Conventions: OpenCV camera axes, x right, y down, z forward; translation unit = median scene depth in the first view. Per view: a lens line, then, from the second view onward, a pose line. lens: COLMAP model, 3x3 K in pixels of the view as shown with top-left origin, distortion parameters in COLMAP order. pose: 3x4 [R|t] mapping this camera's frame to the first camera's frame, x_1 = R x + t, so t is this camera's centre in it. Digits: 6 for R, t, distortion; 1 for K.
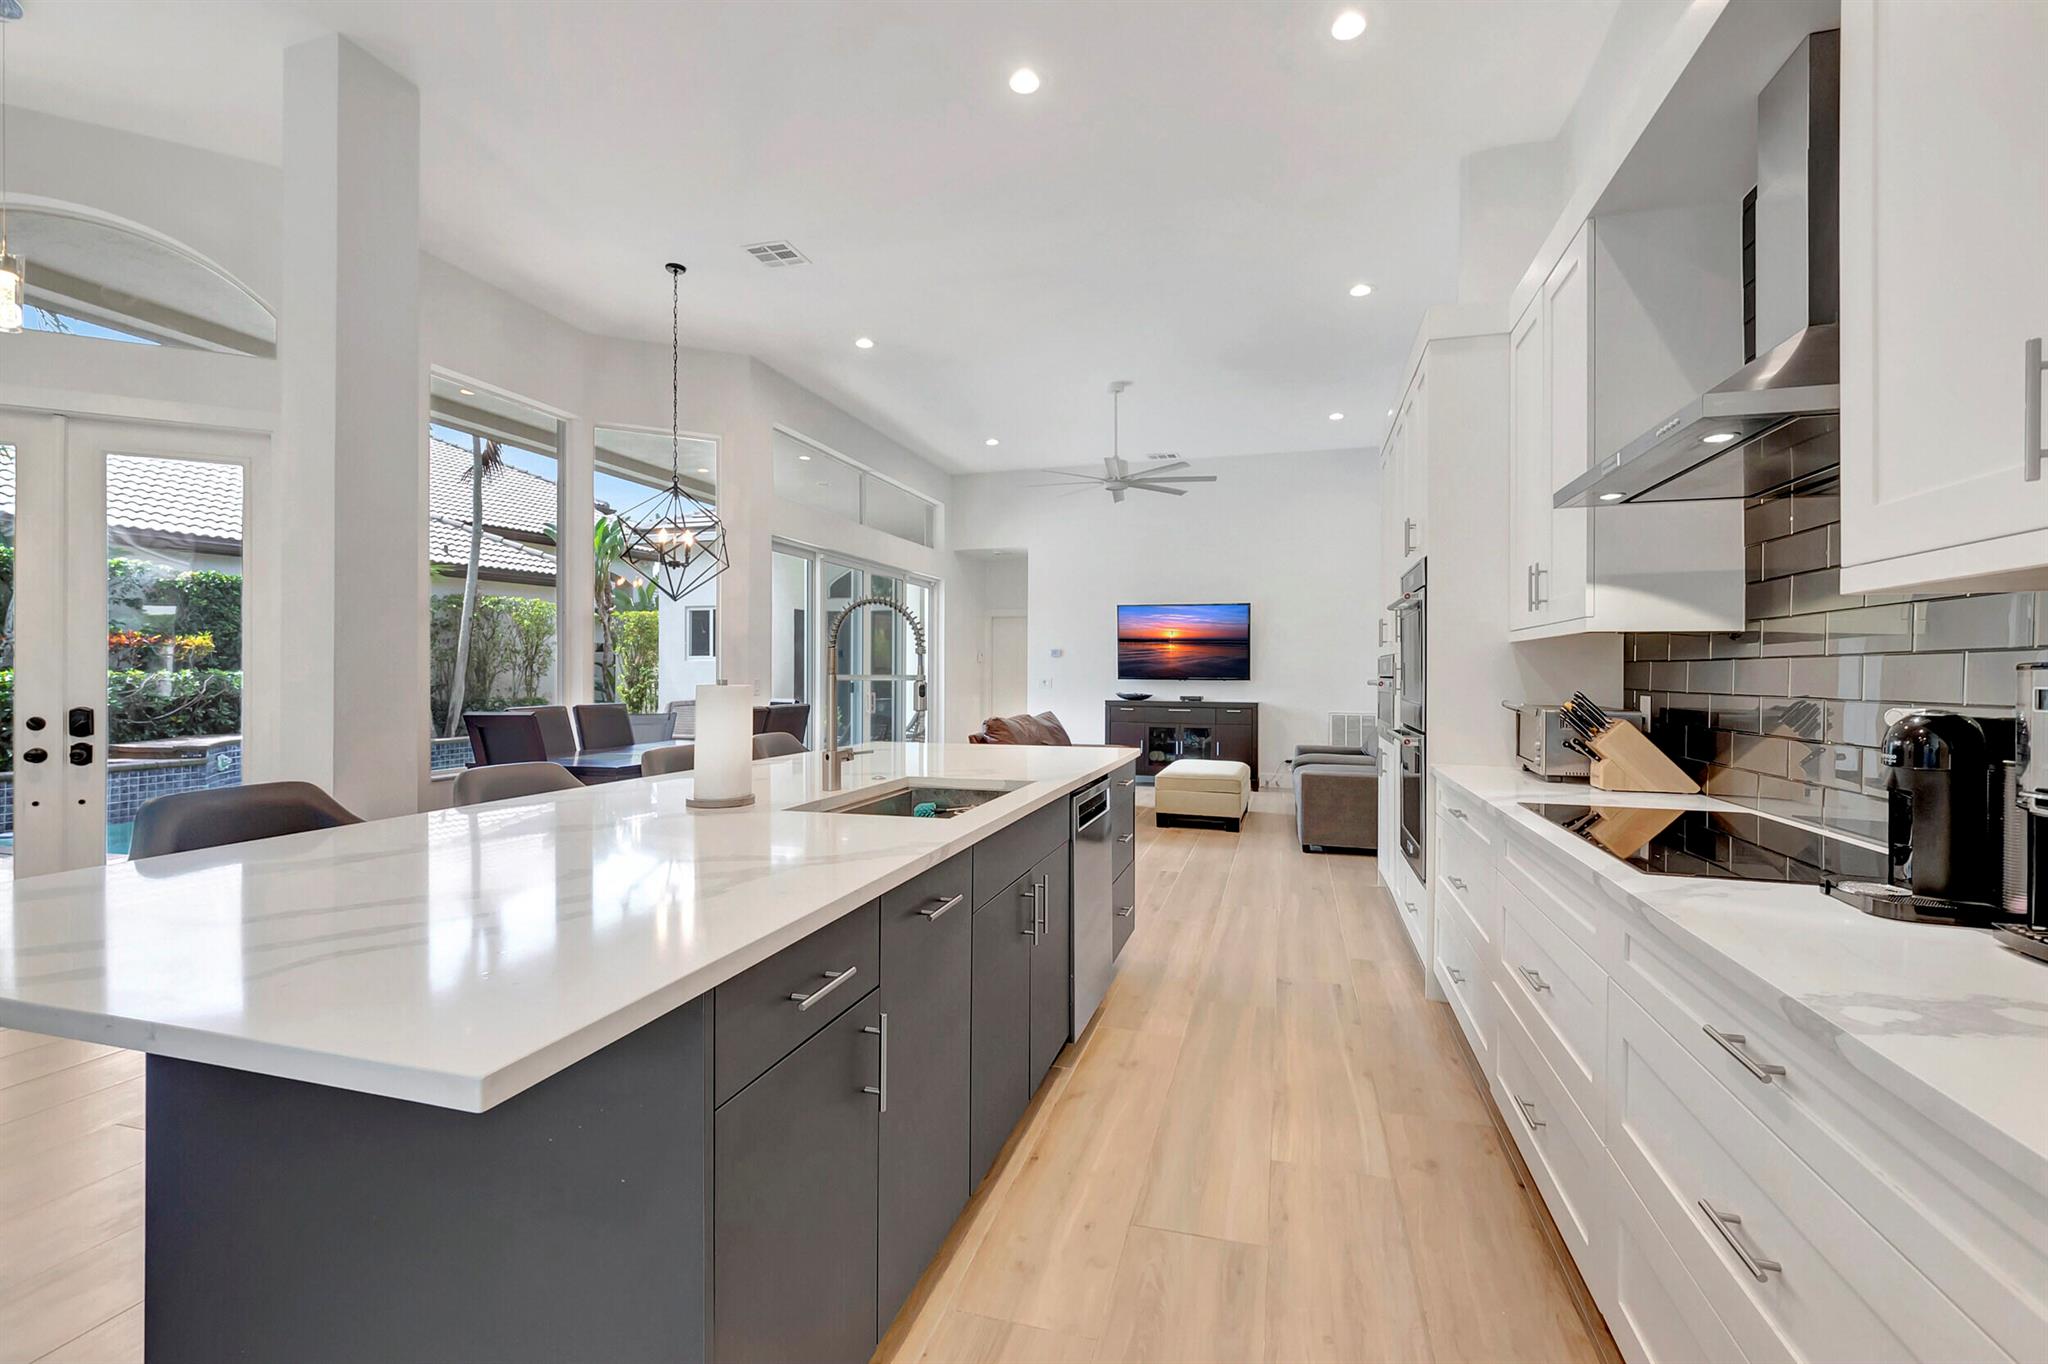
lens RADIAL K [[912.0, 0, 1014.0], [0, 912.0, 667.7], [0, 0, 1]] dist [0.003444, -0.000995]
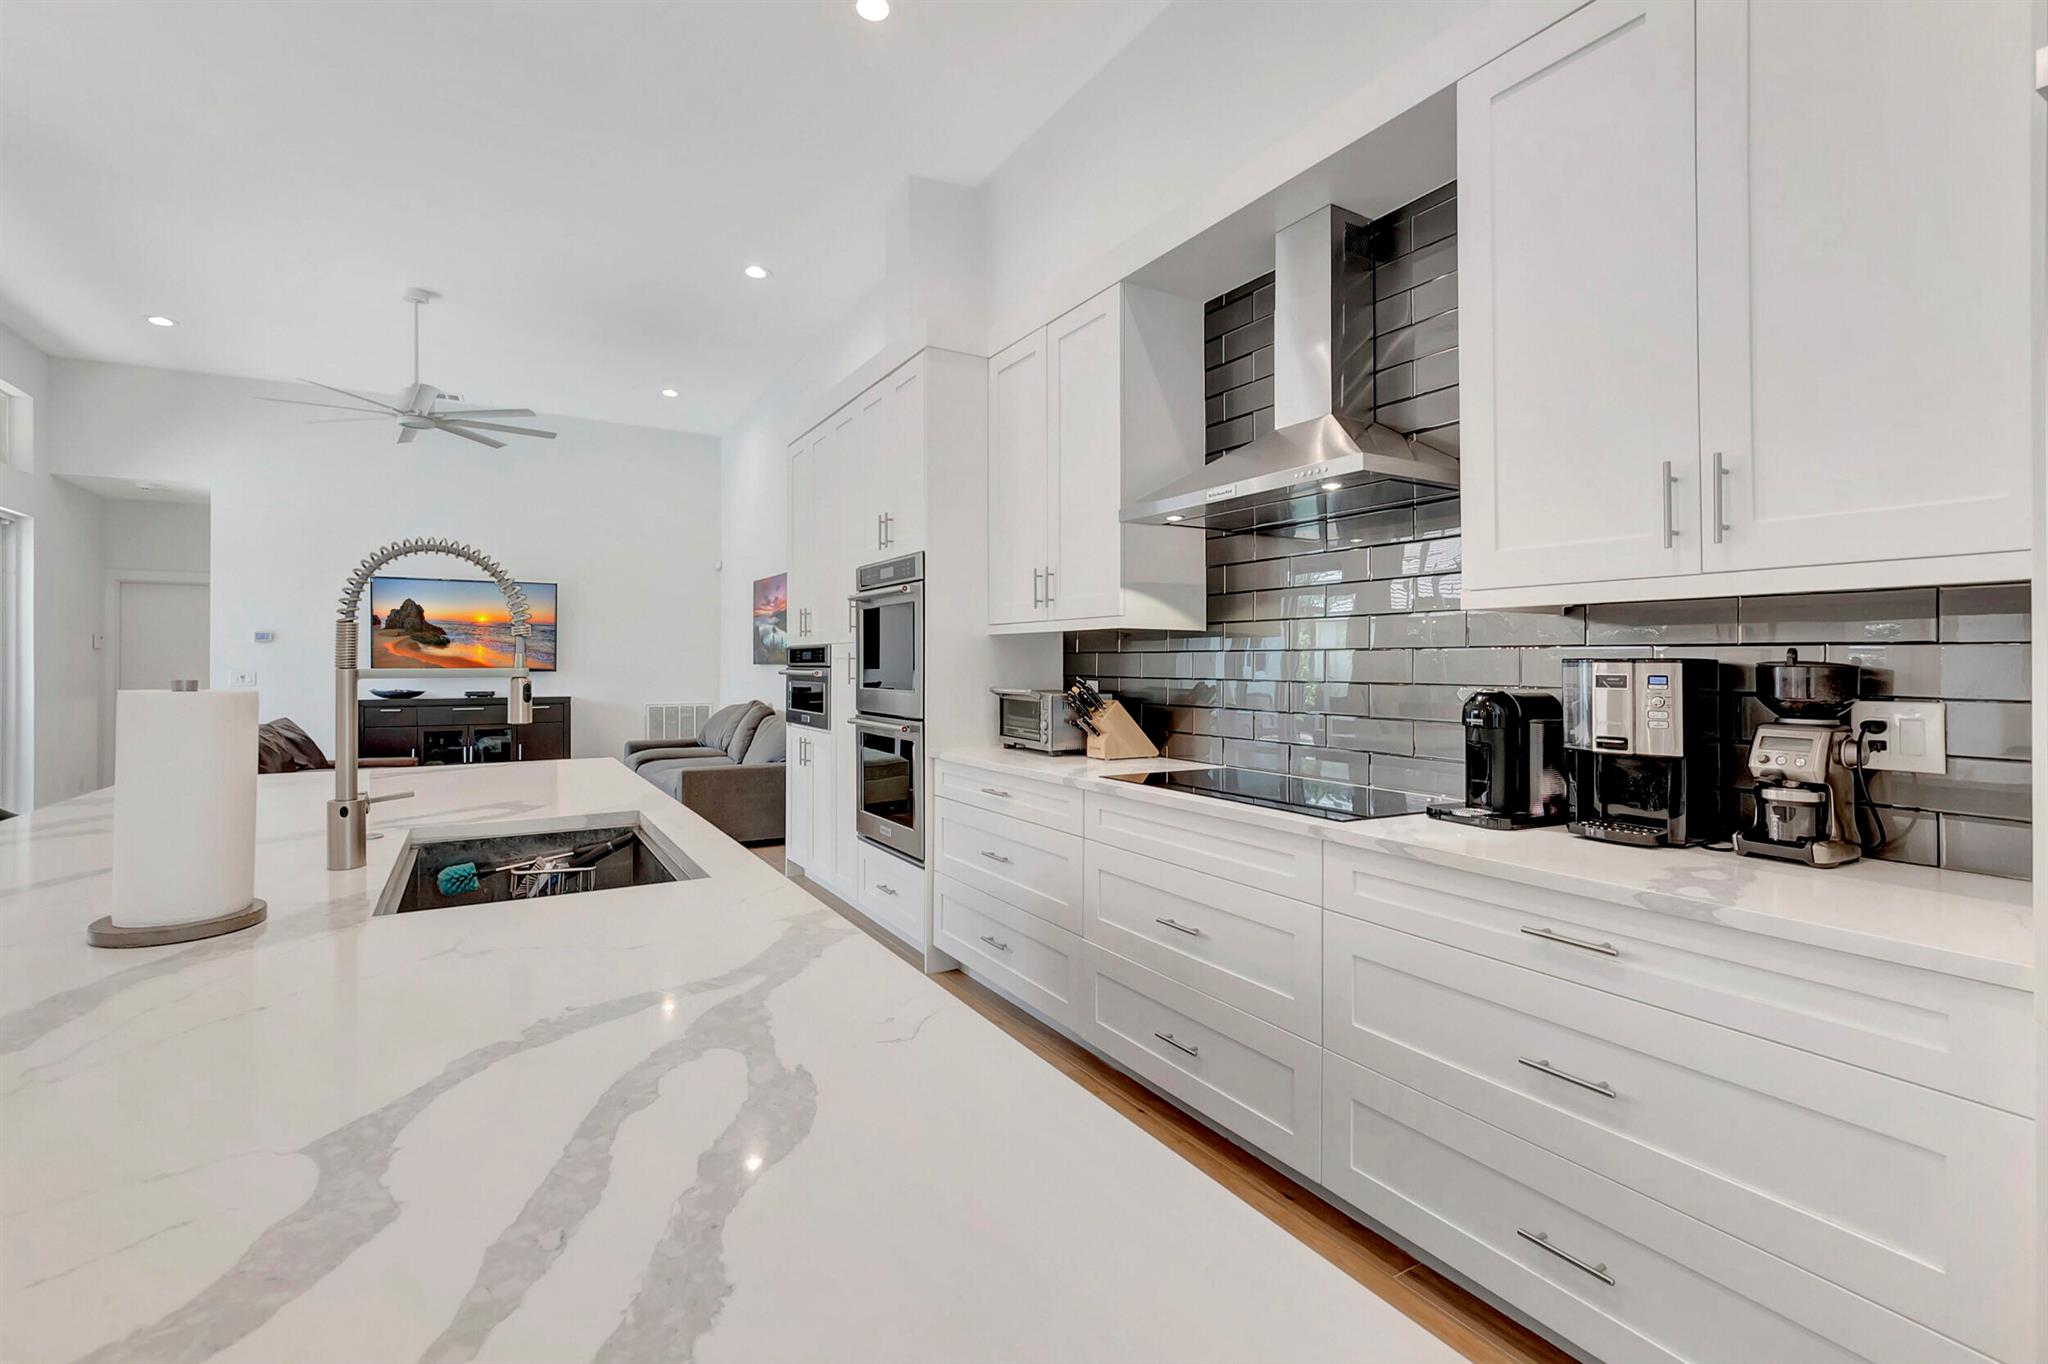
lens RADIAL K [[912.0, 0, 1019.7], [0, 912.0, 658.1], [0, 0, 1]] dist [0.003444, -0.000995]
pose [[0.679955, -0.000302, 0.733254, -0.108463], [-0.001084, 0.999998, 0.001417, -0.000588], [-0.733253, -0.001758, 0.679954, 0.093422]]
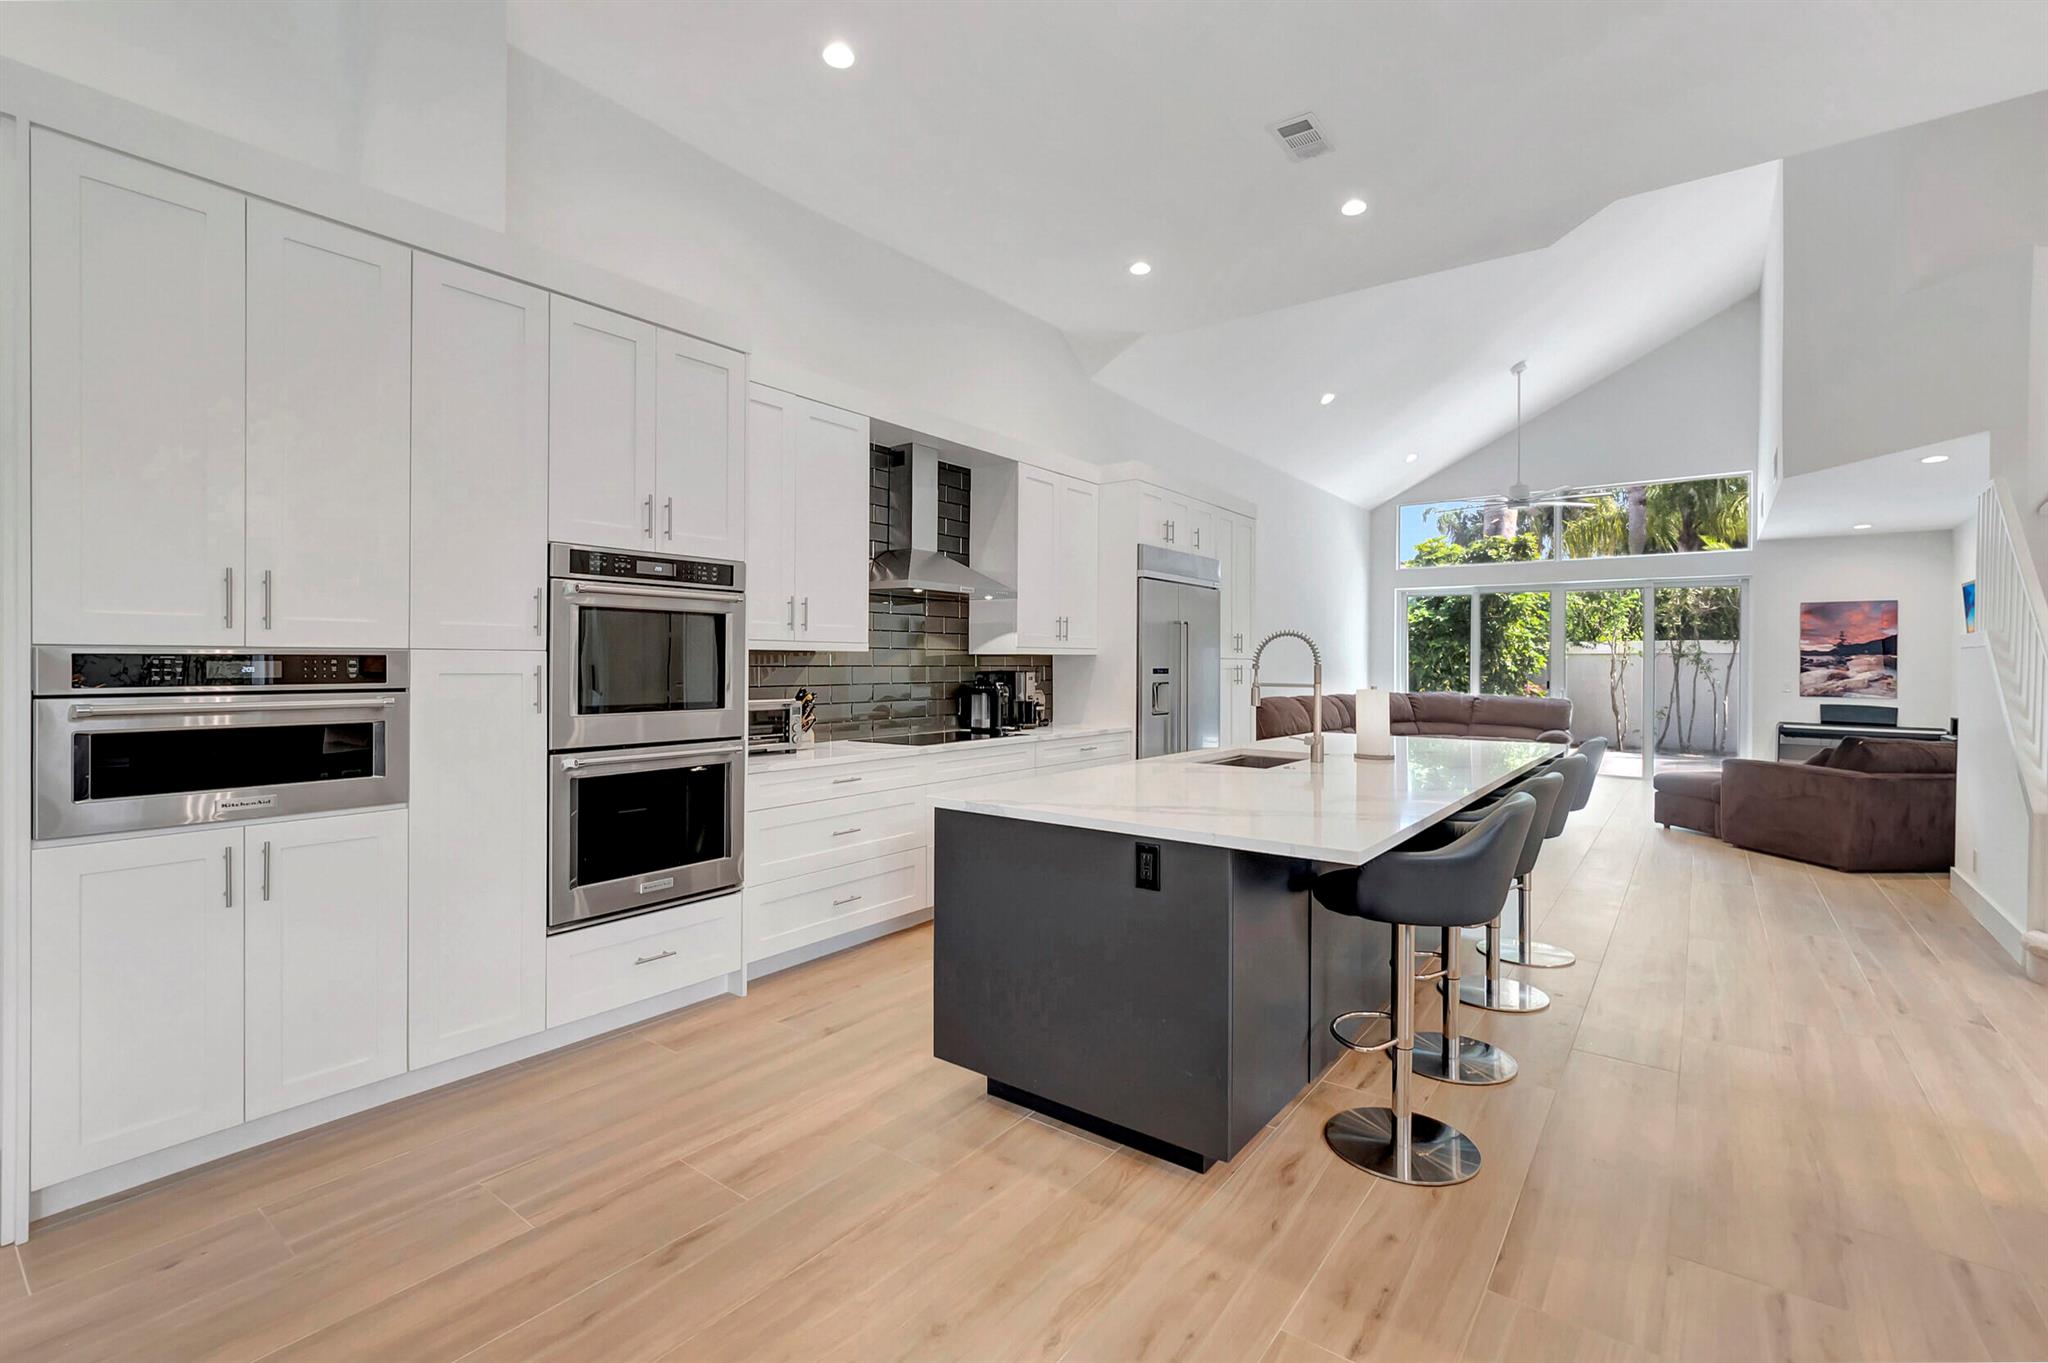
lens RADIAL K [[912.0, 0, 1027.4], [0, 912.0, 673.8], [0, 0, 1]] dist [0.003444, -0.000995]
pose [[-0.936400, -0.007580, 0.350852, -0.089081], [-0.005700, 0.999963, 0.006391, -0.003517], [-0.350888, 0.003985, -0.936409, 0.821926]]
